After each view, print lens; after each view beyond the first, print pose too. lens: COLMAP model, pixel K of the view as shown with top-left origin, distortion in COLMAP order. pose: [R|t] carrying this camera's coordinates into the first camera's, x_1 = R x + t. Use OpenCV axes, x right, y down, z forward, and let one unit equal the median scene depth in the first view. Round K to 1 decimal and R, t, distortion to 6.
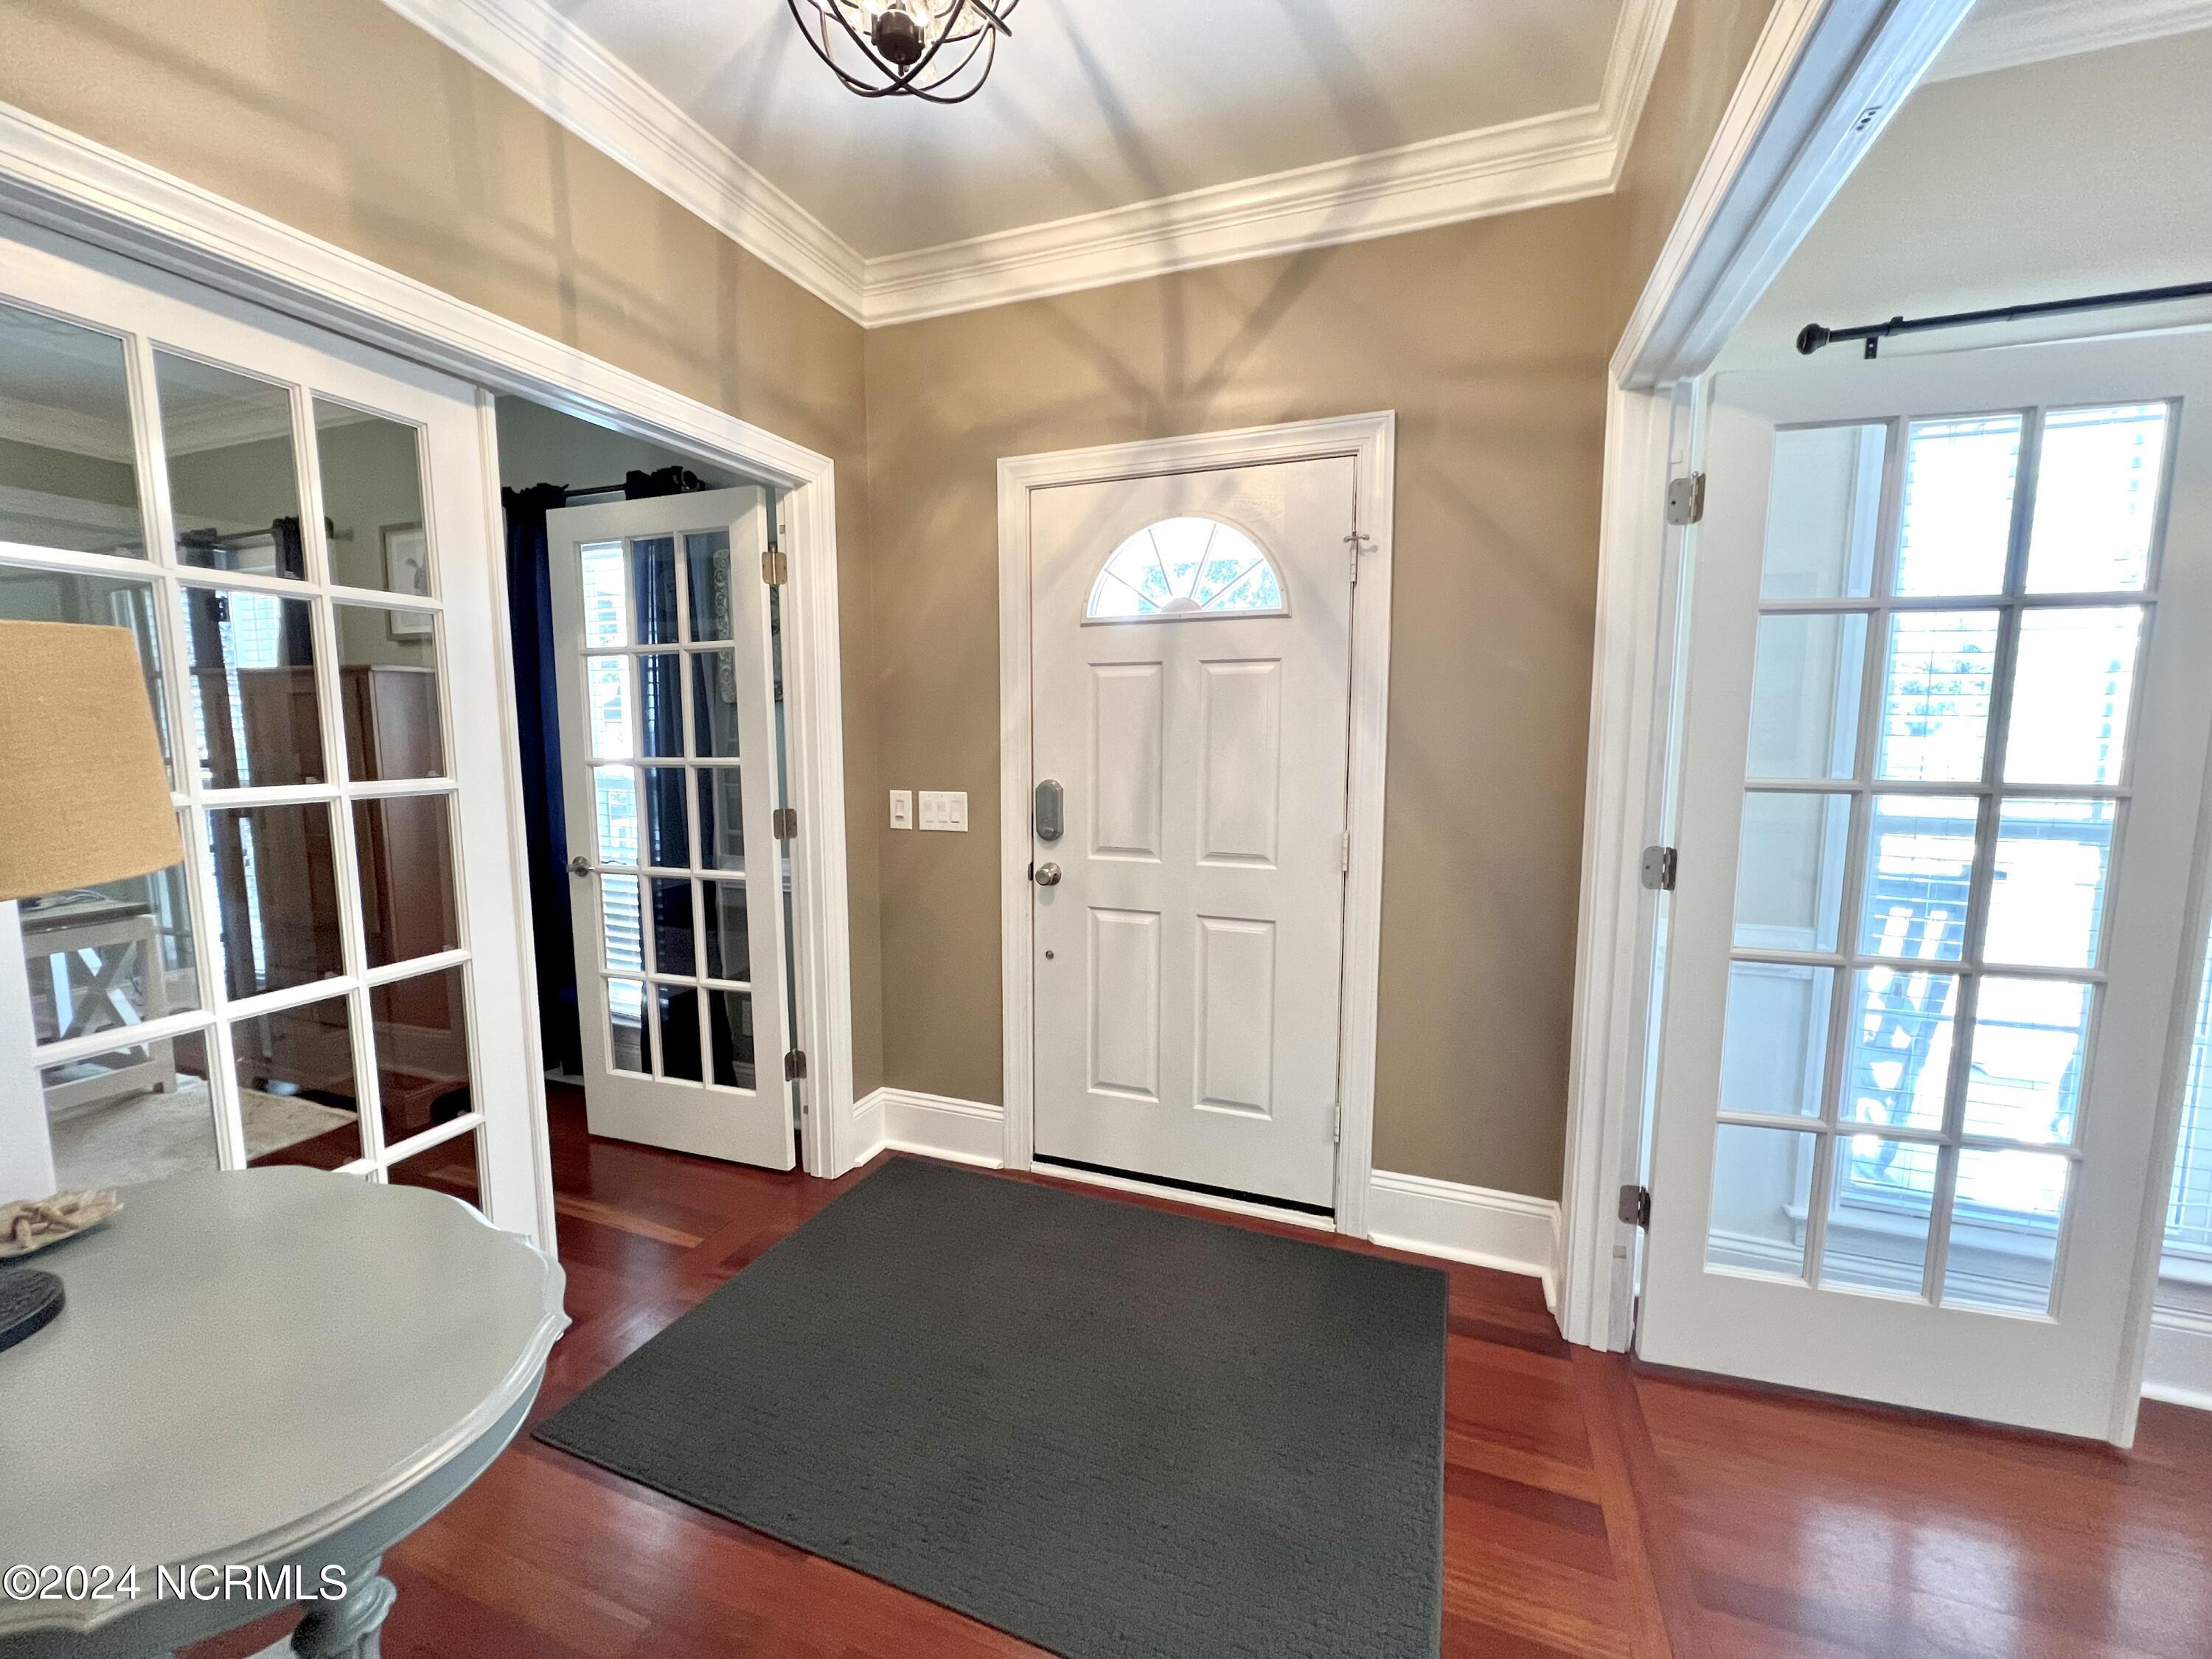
lens RADIAL K [[887.7, 0, 1092.5], [0, 887.7, 822.5], [0, 0, 1]] dist [-0.003920, 0.001186]
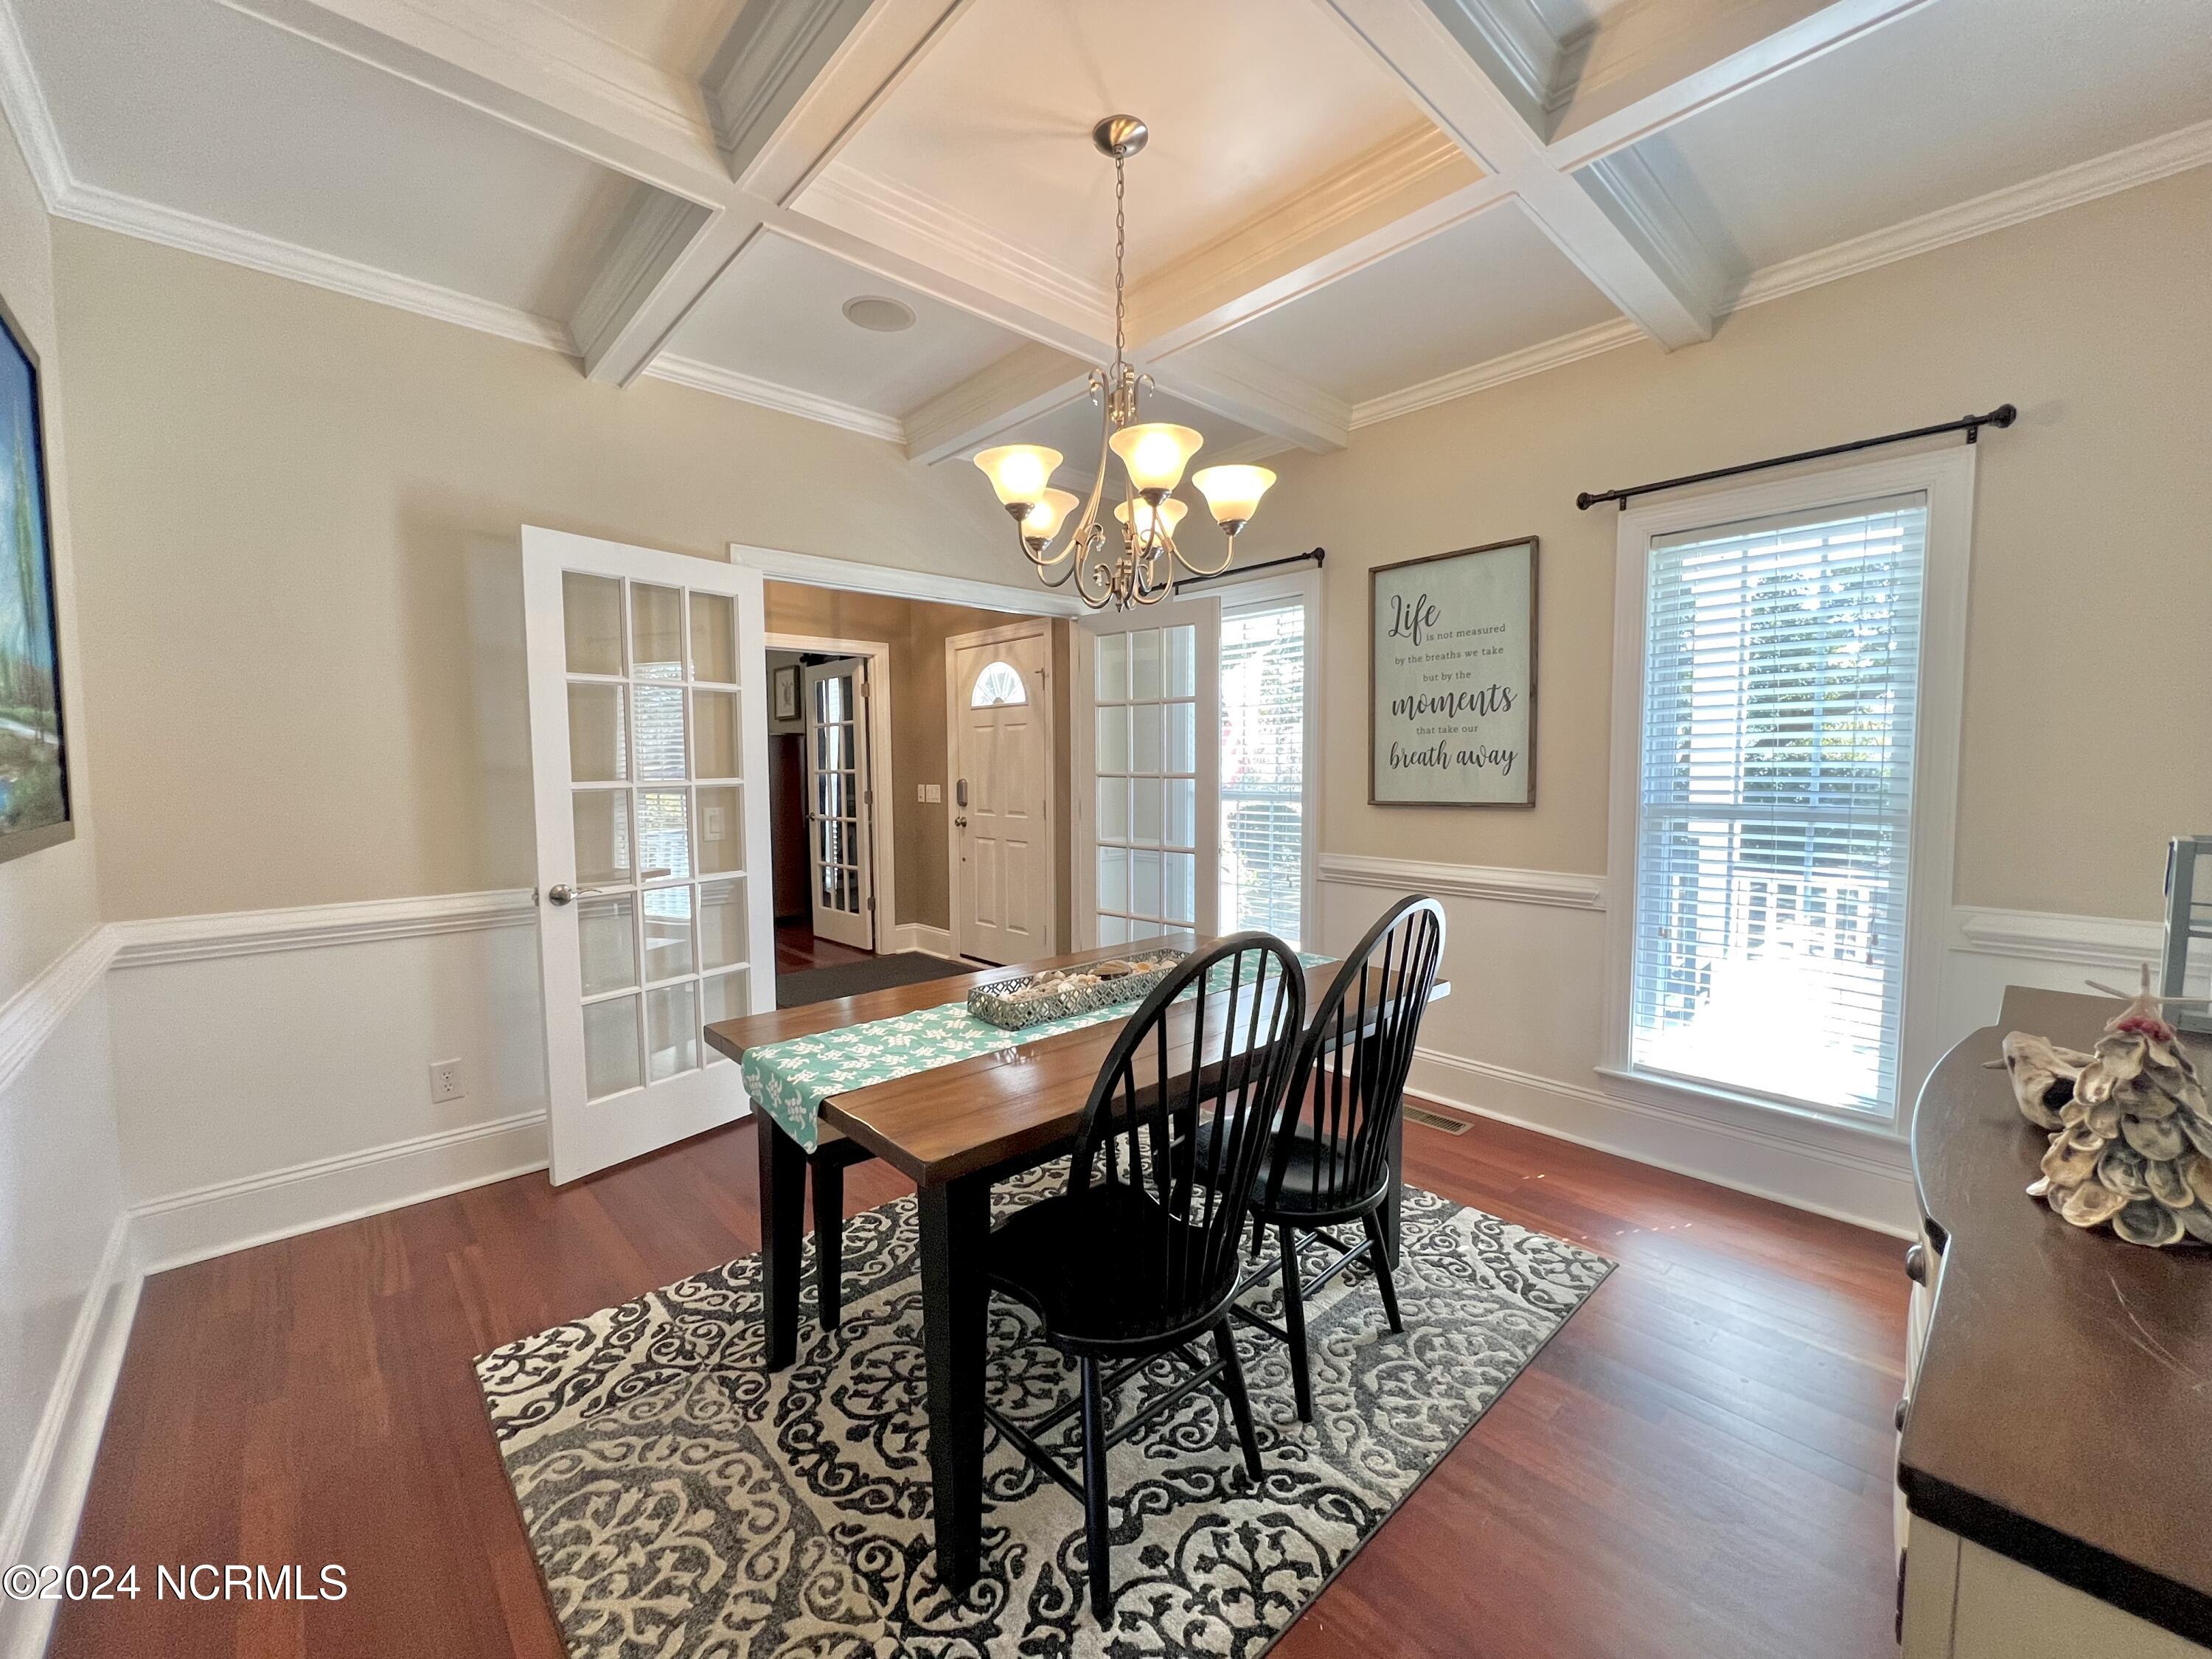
lens RADIAL K [[887.7, 0, 1105.1], [0, 887.7, 823.8], [0, 0, 1]] dist [-0.003920, 0.001186]
pose [[0.895414, 0.027112, -0.444407, 1.289671], [-0.045241, 0.998518, -0.030237, 0.117774], [0.442929, 0.047180, 0.895314, -0.843622]]
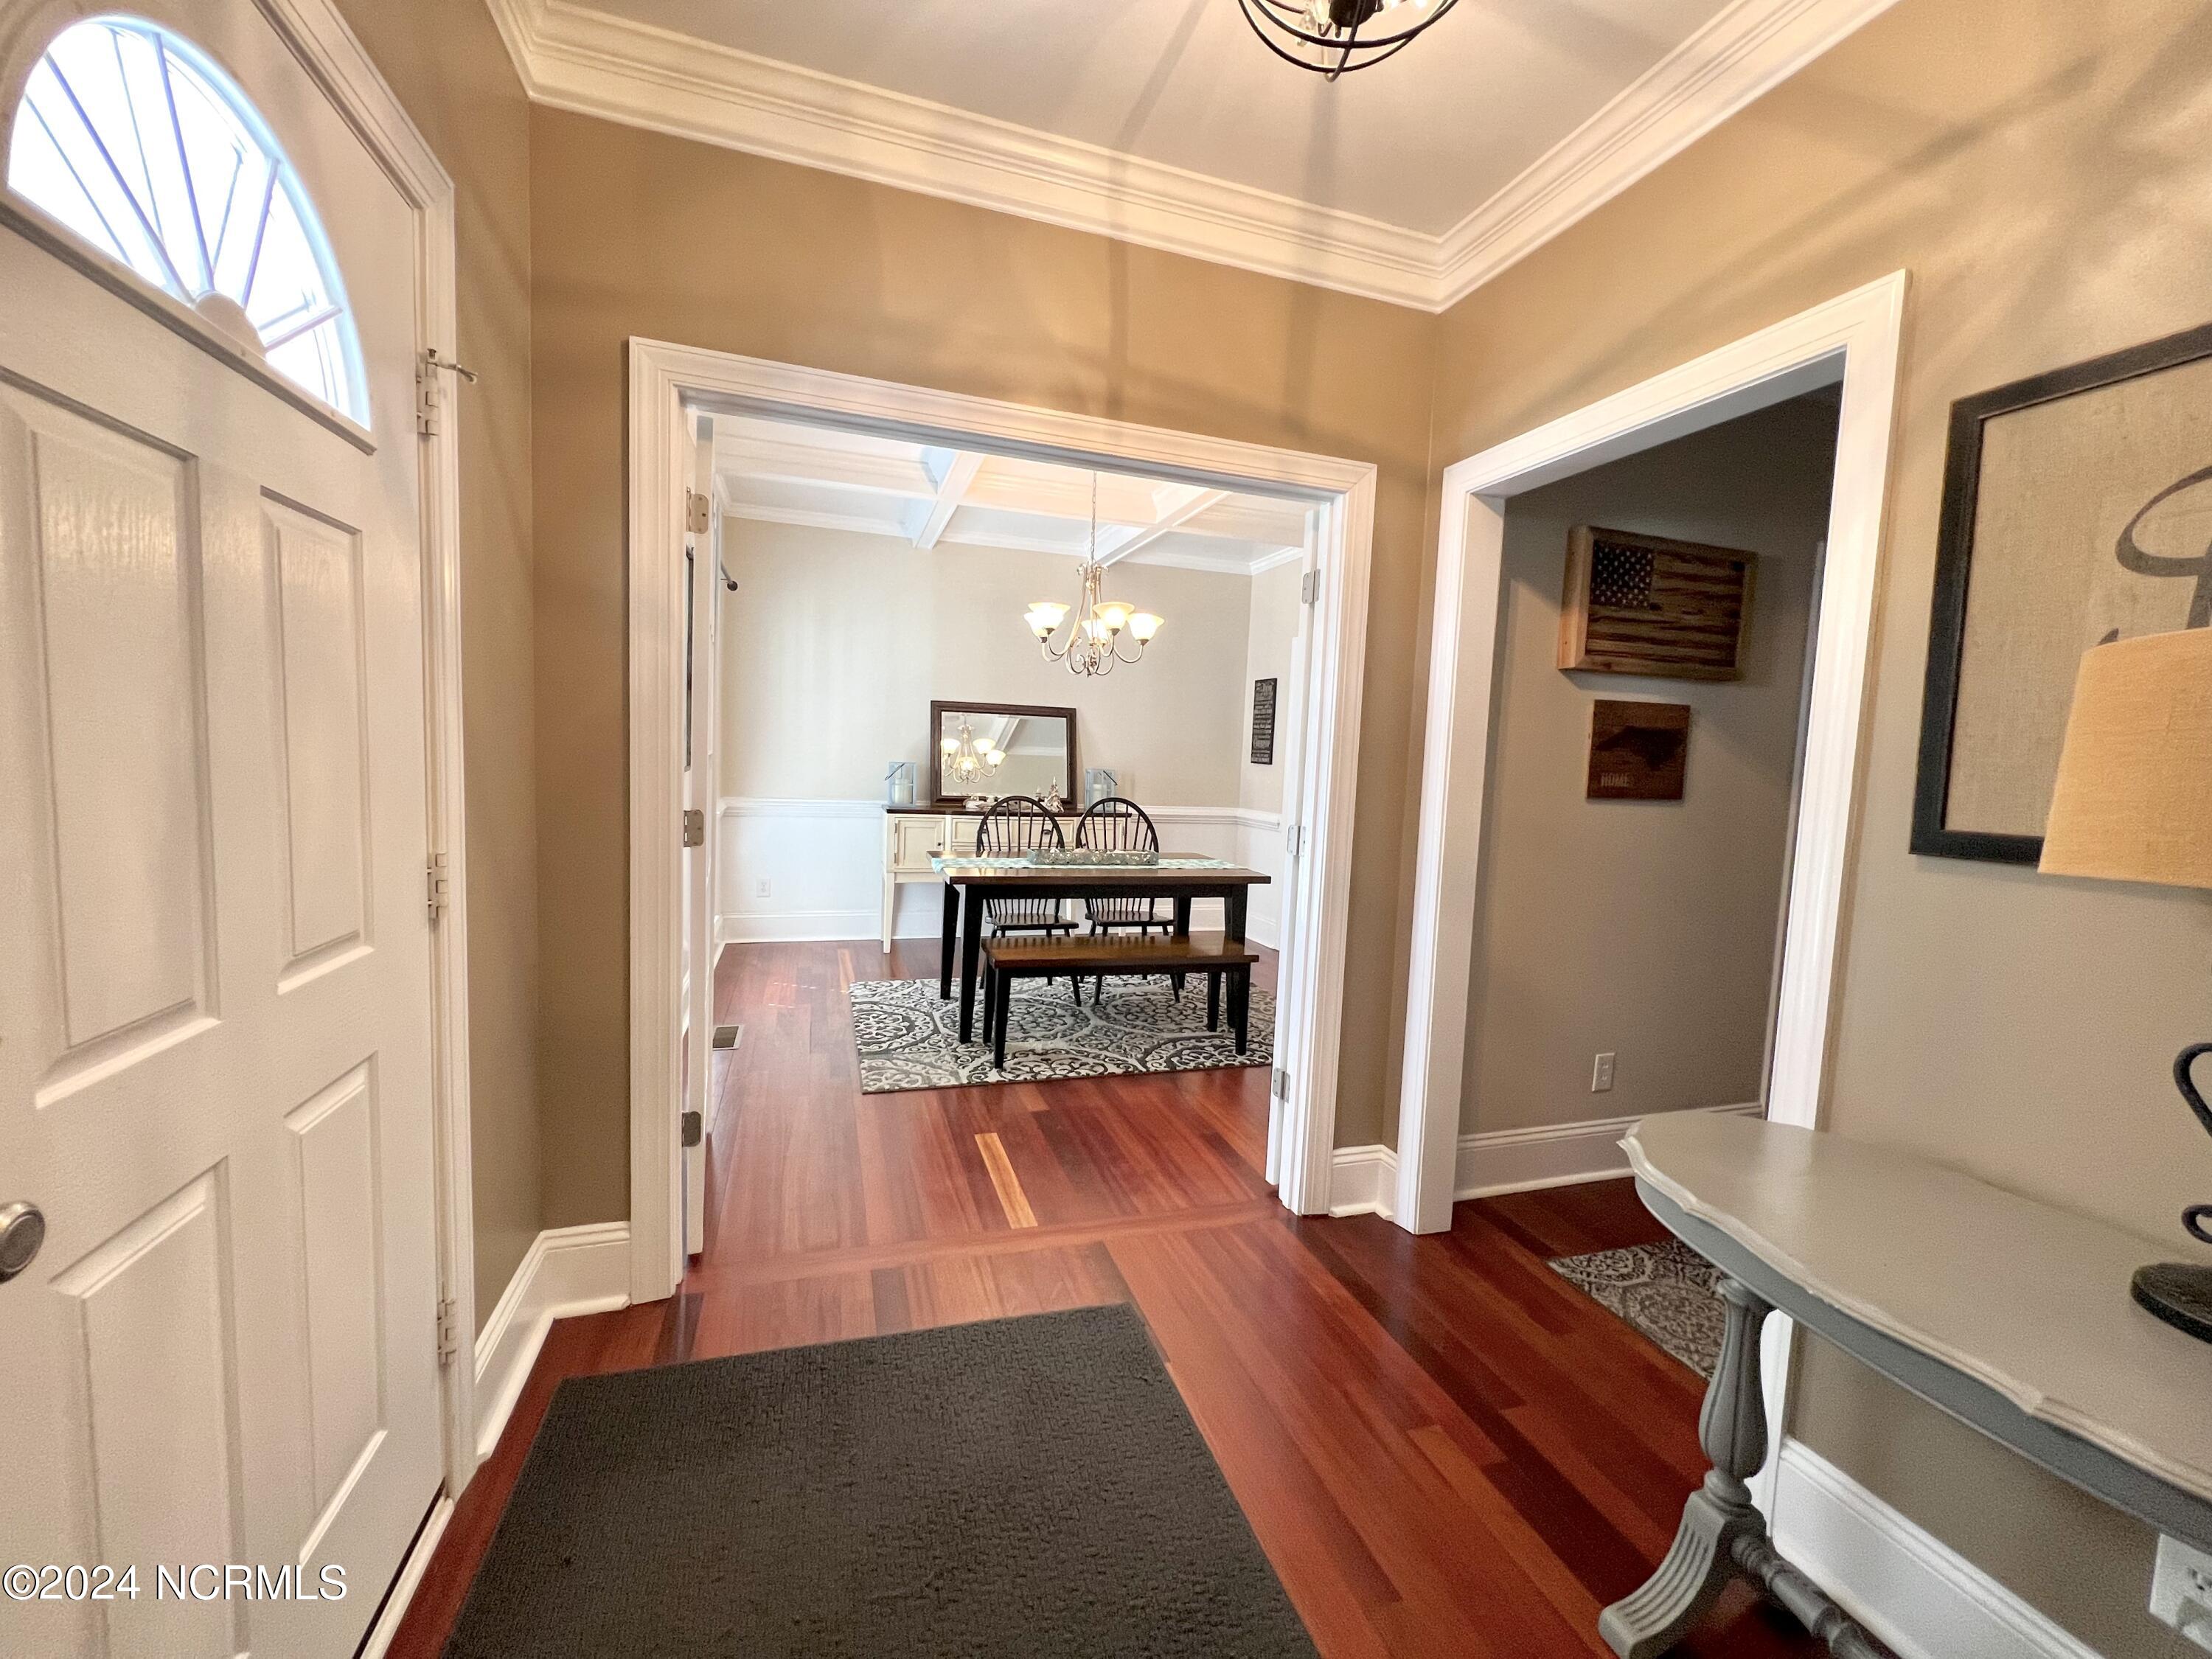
lens RADIAL K [[887.7, 0, 1104.8], [0, 887.7, 822.5], [0, 0, 1]] dist [-0.003920, 0.001186]
pose [[-0.623748, -0.086907, 0.776779, -0.411801], [0.043971, 0.988324, 0.145882, -0.073011], [-0.780388, 0.125149, -0.612644, 0.914842]]
